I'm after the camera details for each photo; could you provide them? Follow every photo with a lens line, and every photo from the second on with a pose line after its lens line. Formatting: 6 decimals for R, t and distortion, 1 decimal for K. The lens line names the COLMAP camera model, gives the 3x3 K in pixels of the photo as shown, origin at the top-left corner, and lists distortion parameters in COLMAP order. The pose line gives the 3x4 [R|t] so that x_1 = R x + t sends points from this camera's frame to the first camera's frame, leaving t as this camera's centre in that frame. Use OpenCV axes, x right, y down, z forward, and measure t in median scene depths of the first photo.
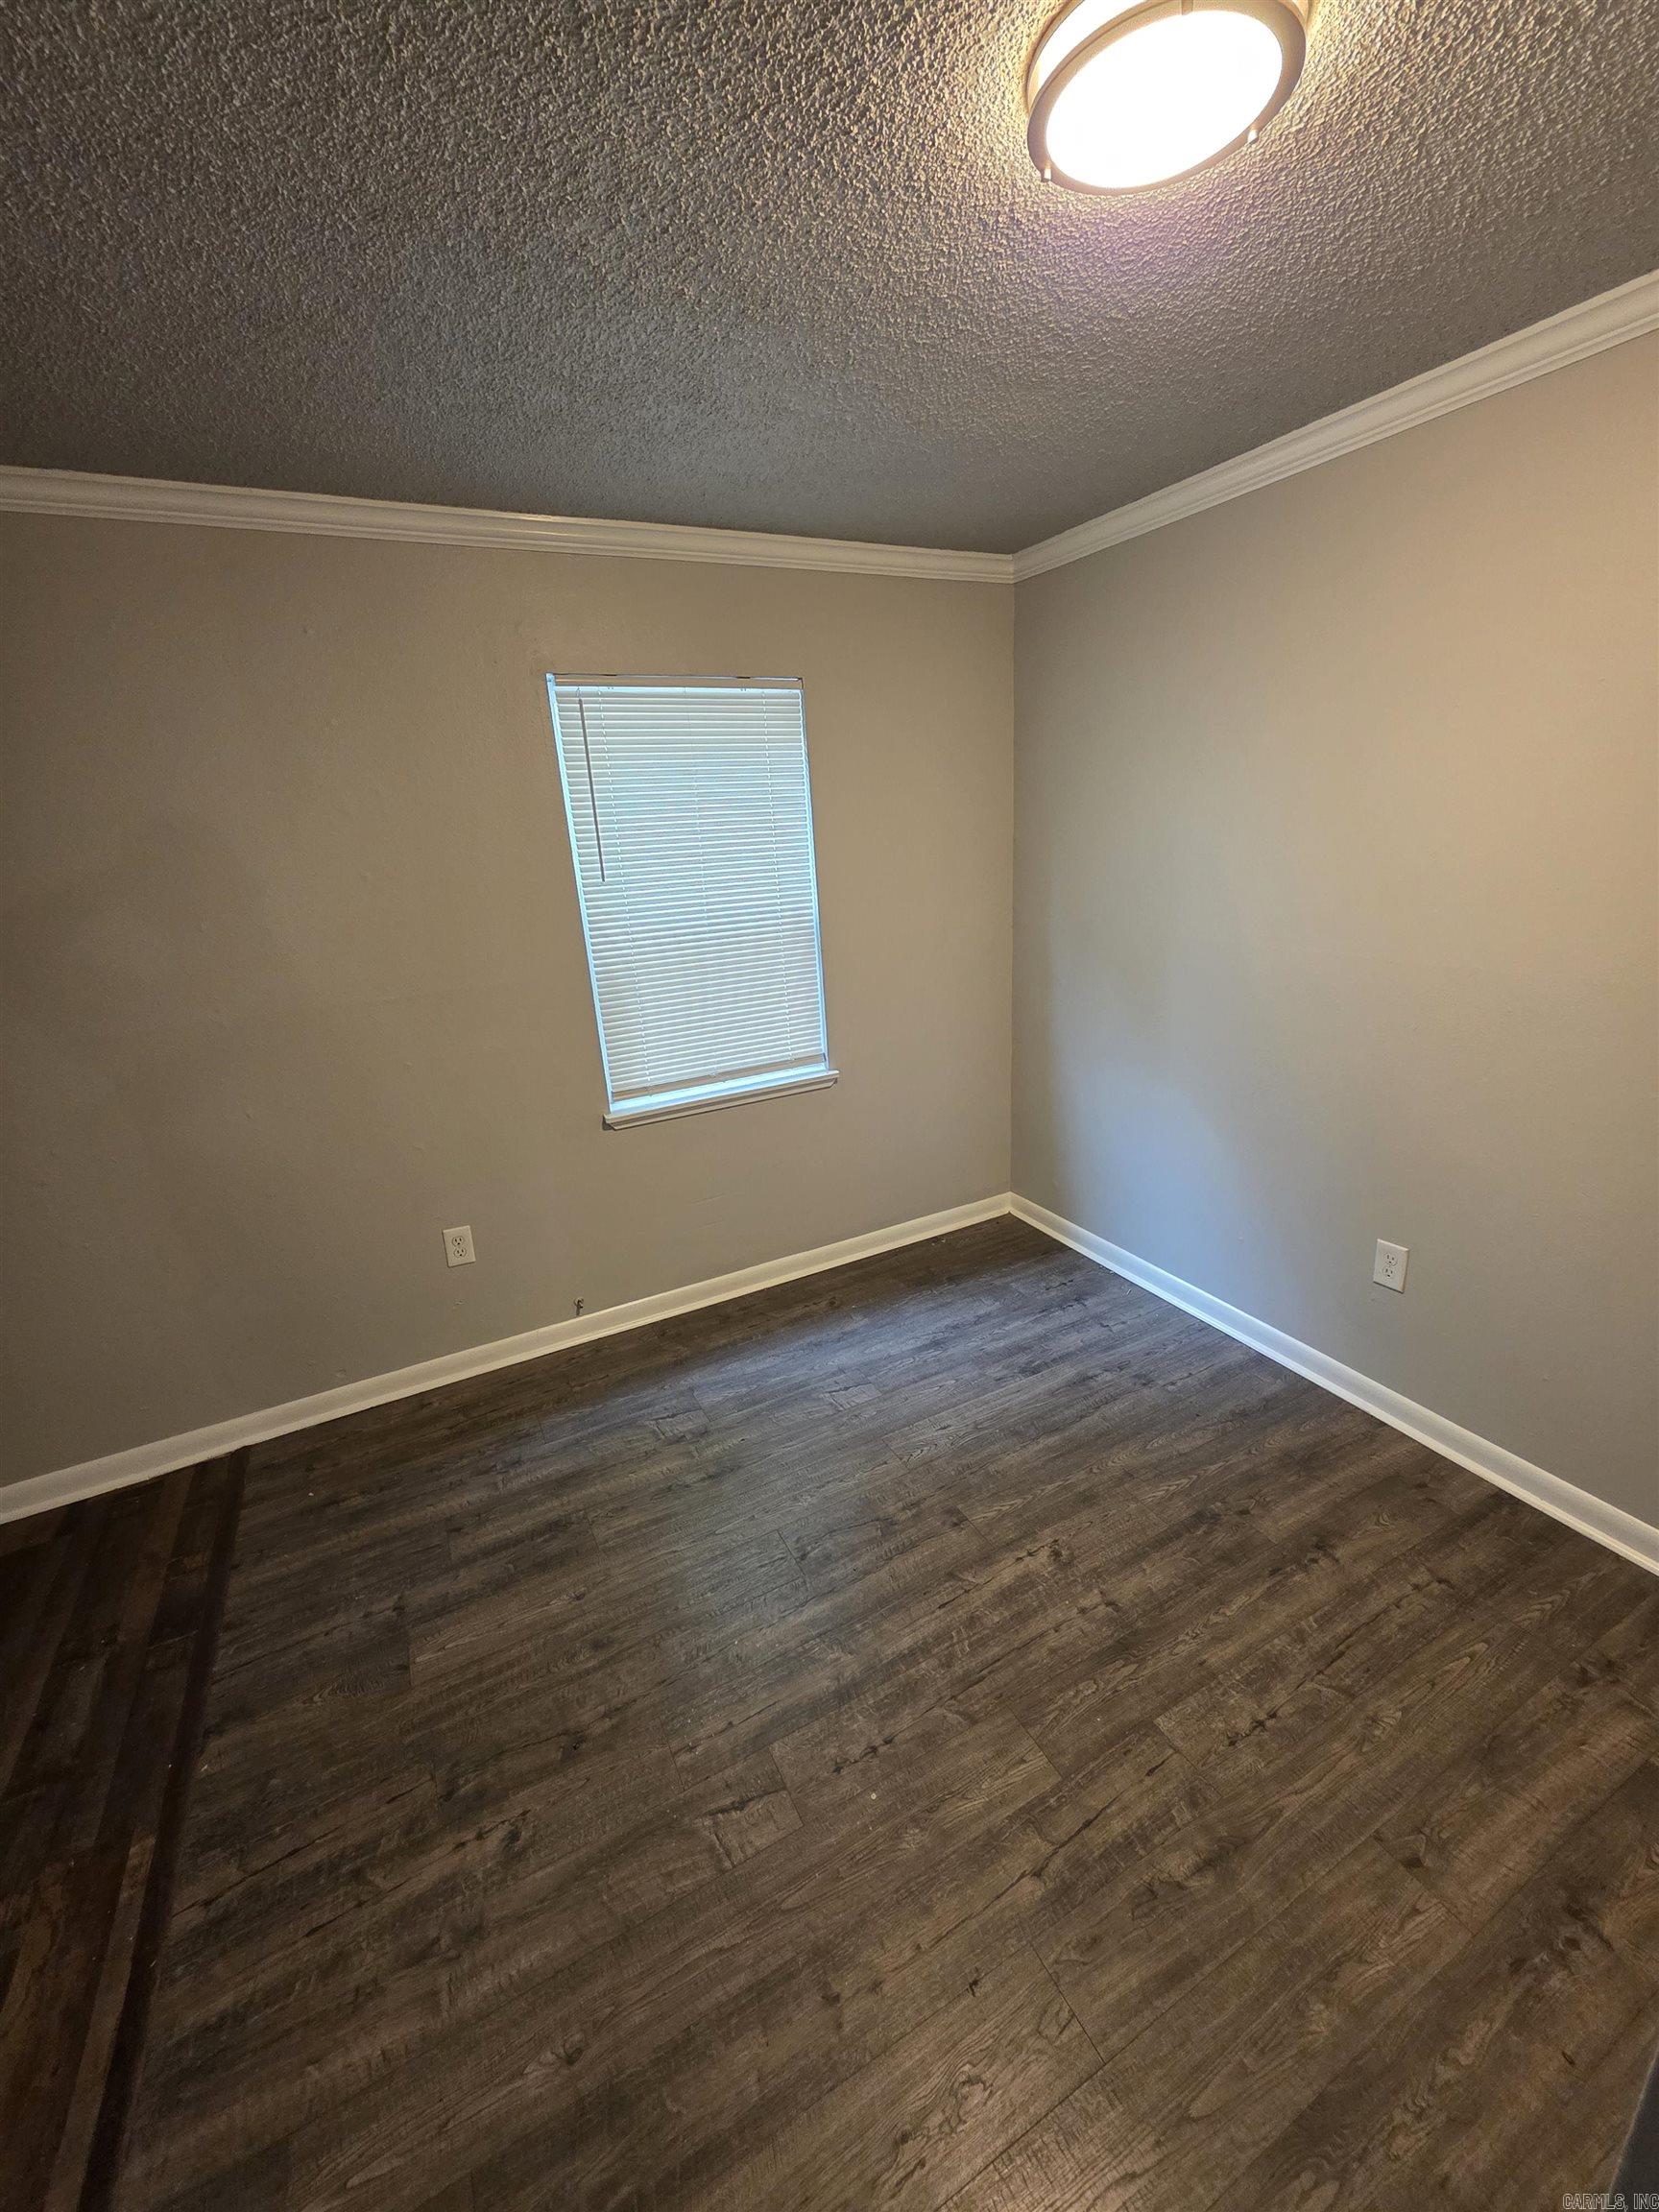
lens RADIAL K [[913.5, 0, 833.9], [0, 913.5, 1088.5], [0, 0, 1]] dist [-0.001228, -0.000656]
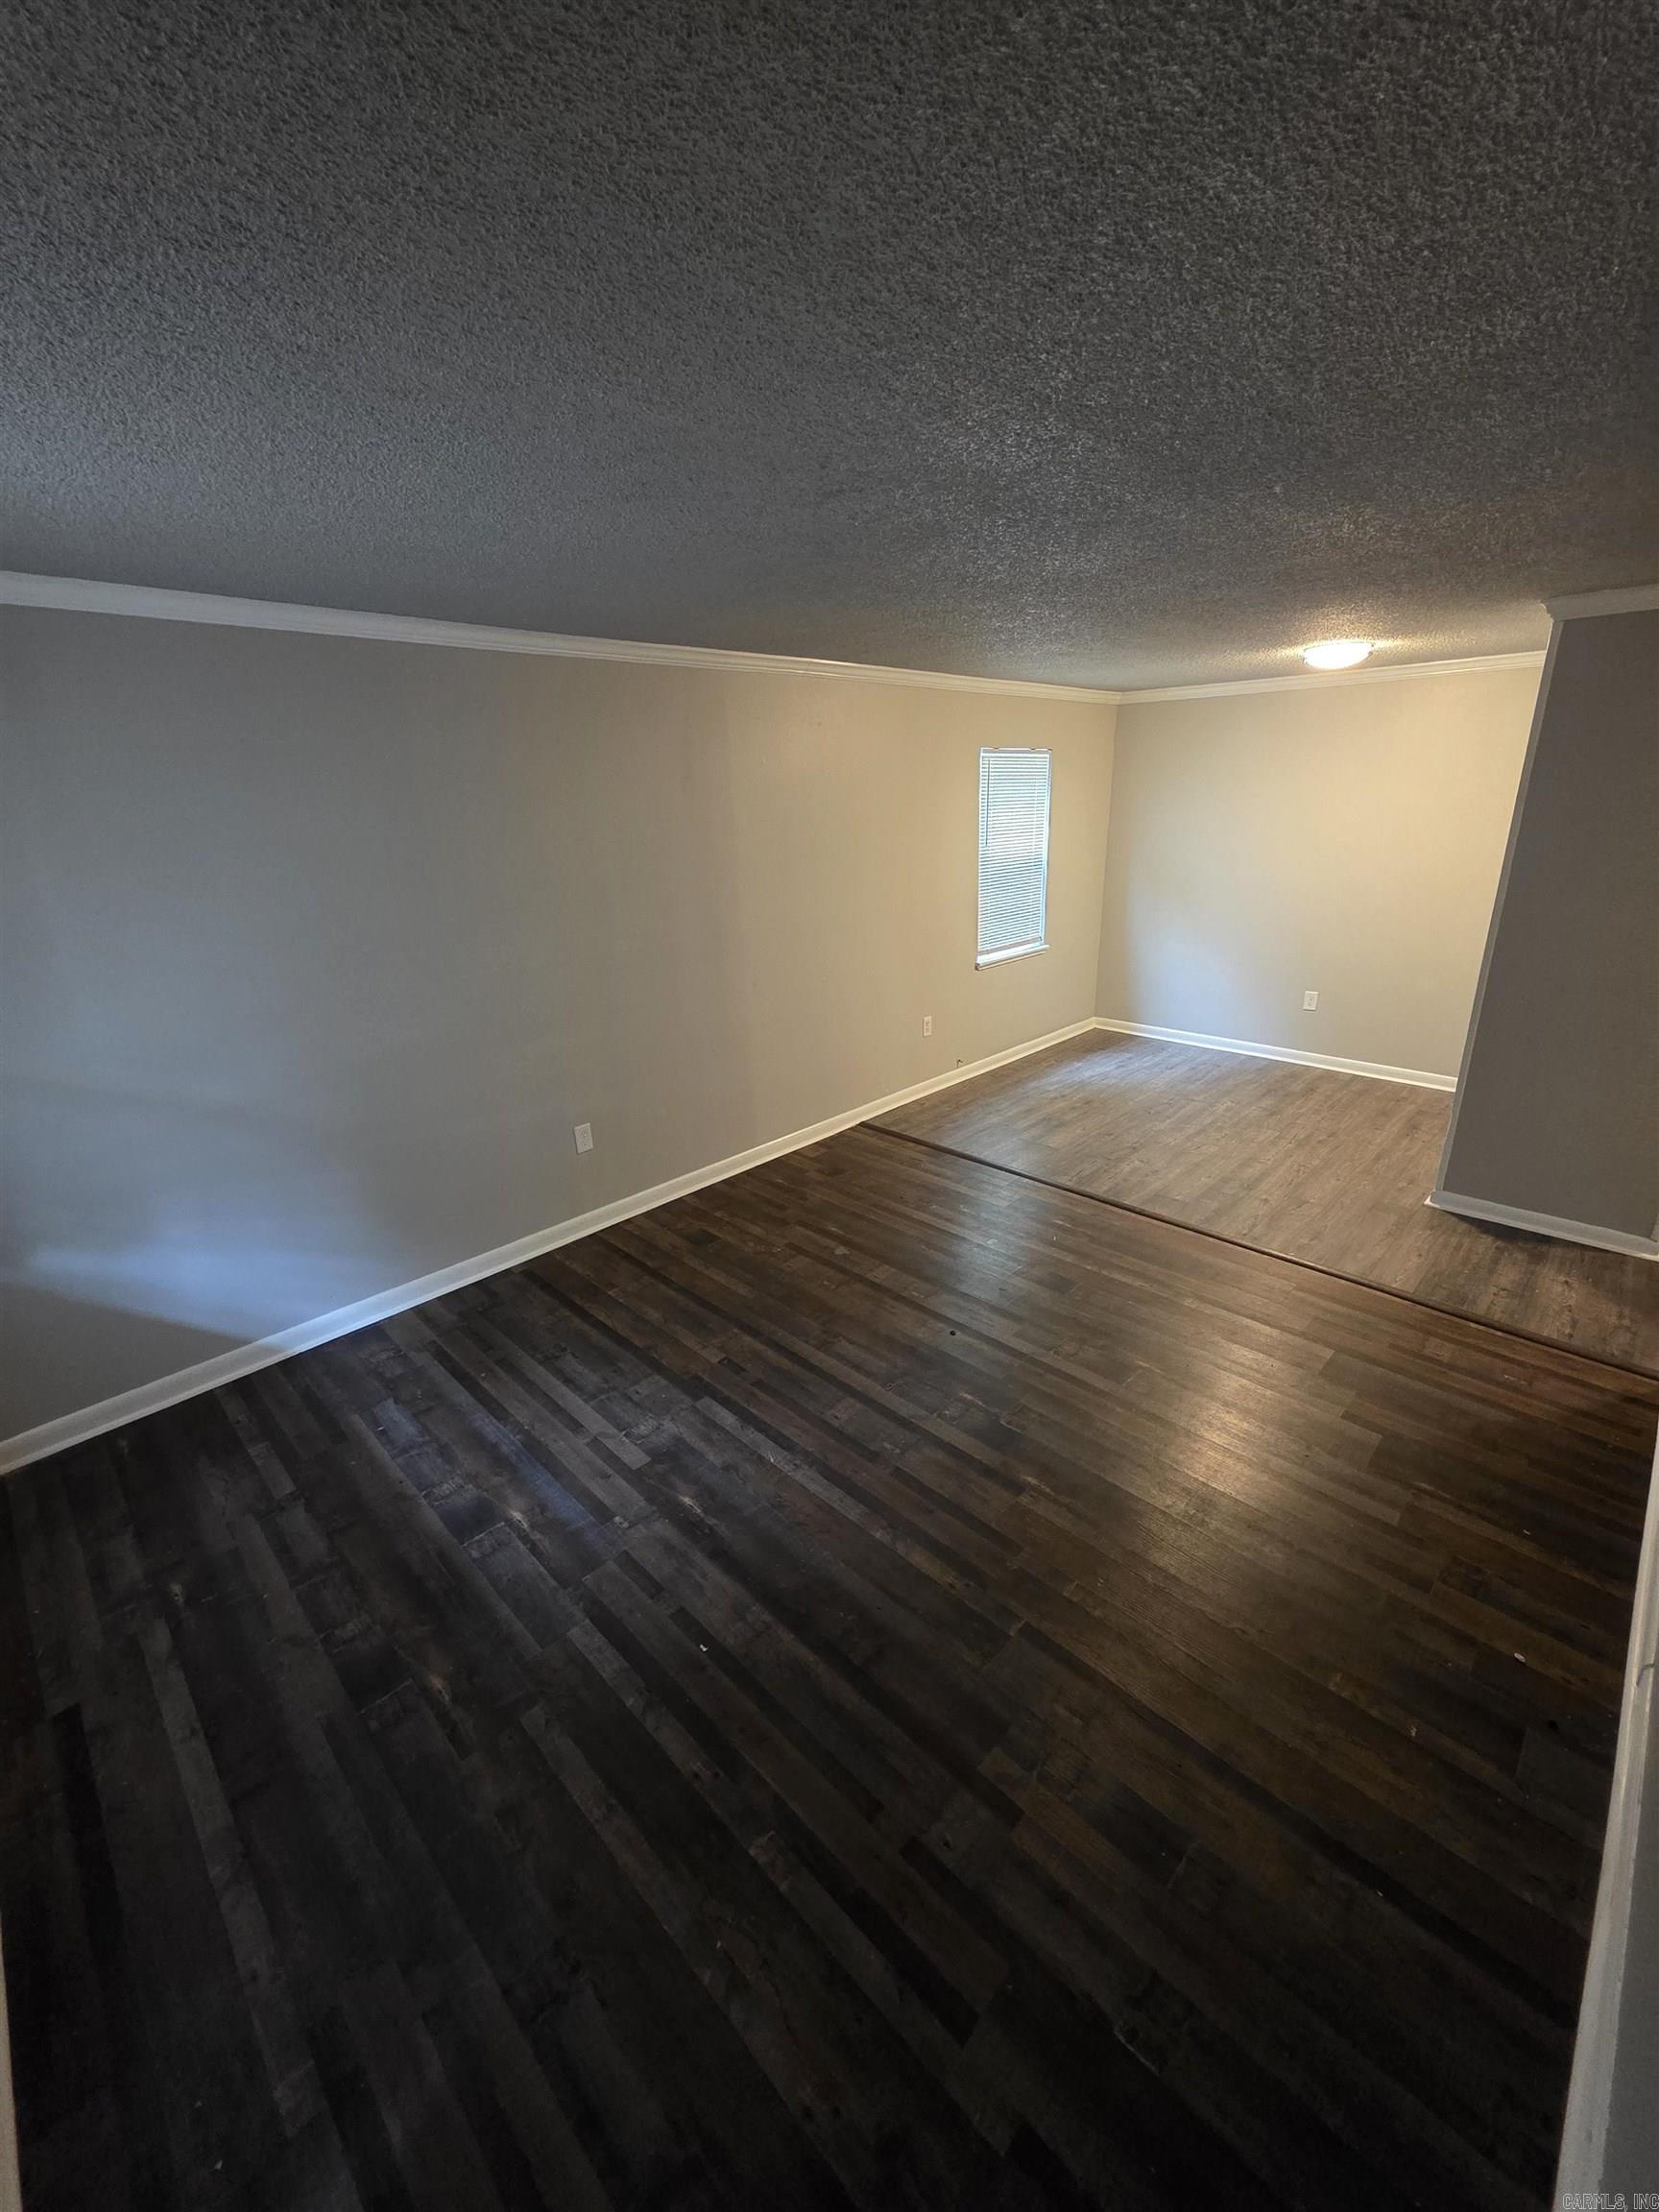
lens RADIAL K [[883.5, 0, 829.5], [0, 883.5, 1106.0], [0, 0, 1]] dist [0.000869, 0.000031]
pose [[0.953464, -0.068235, 0.293683, -1.240961], [0.052974, 0.996815, 0.059616, 0.221670], [-0.296816, -0.041284, 0.954042, -0.856924]]
